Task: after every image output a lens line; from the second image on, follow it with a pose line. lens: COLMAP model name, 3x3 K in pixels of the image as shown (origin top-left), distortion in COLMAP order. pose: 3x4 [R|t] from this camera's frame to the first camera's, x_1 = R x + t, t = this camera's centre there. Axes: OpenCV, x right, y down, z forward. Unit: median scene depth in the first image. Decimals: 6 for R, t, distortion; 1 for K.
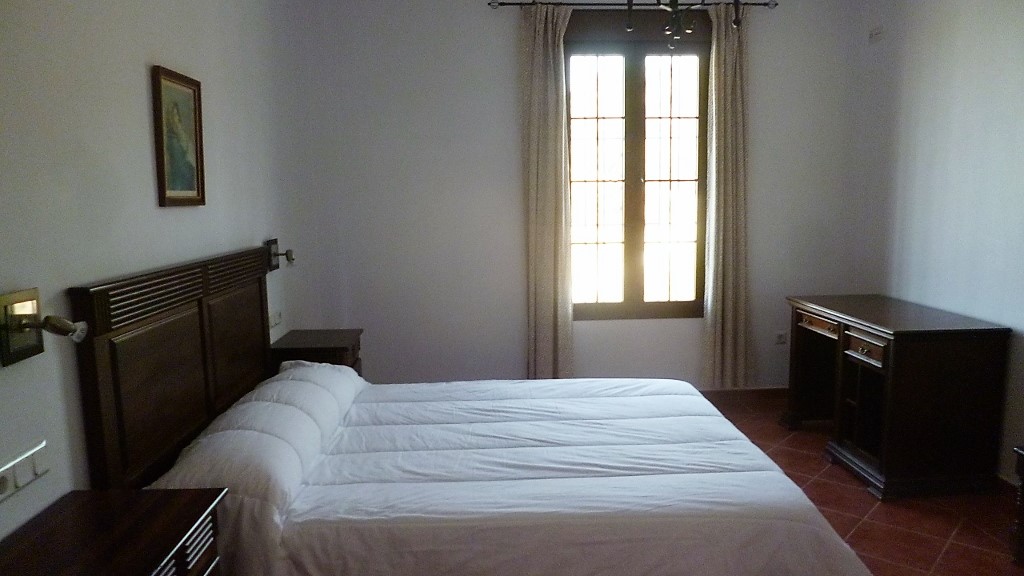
lens RADIAL K [[755.4, 0, 508.7], [0, 755.4, 297.2], [0, 0, 1]] dist [-0.053179, 0.005512]
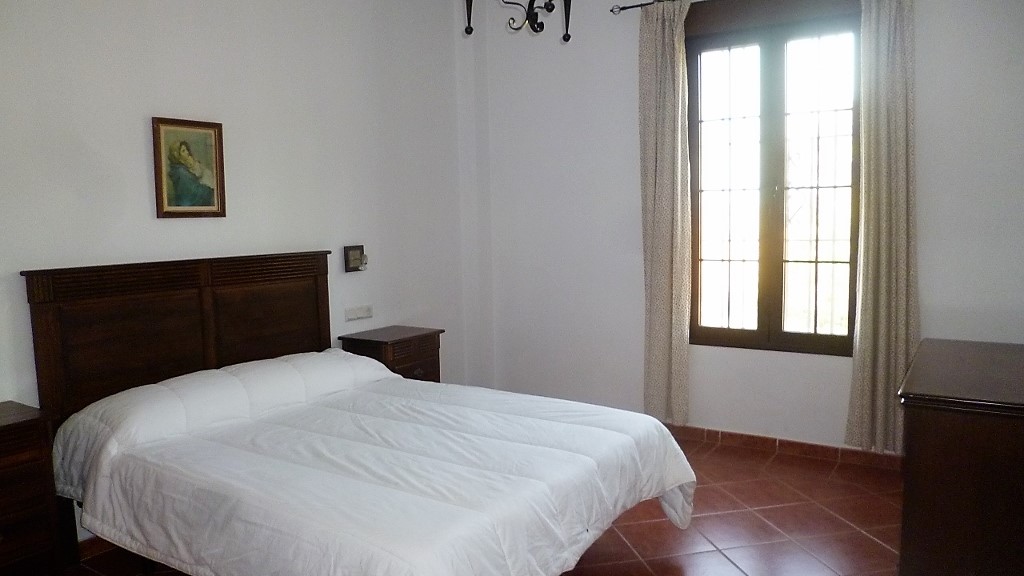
lens RADIAL K [[755.4, 0, 508.7], [0, 755.4, 297.2], [0, 0, 1]] dist [-0.053179, 0.005512]
pose [[0.791738, 0.058039, -0.608098, 0.780009], [-0.070167, 0.997528, 0.003851, -0.022856], [0.606818, 0.039619, 0.793853, 0.262864]]
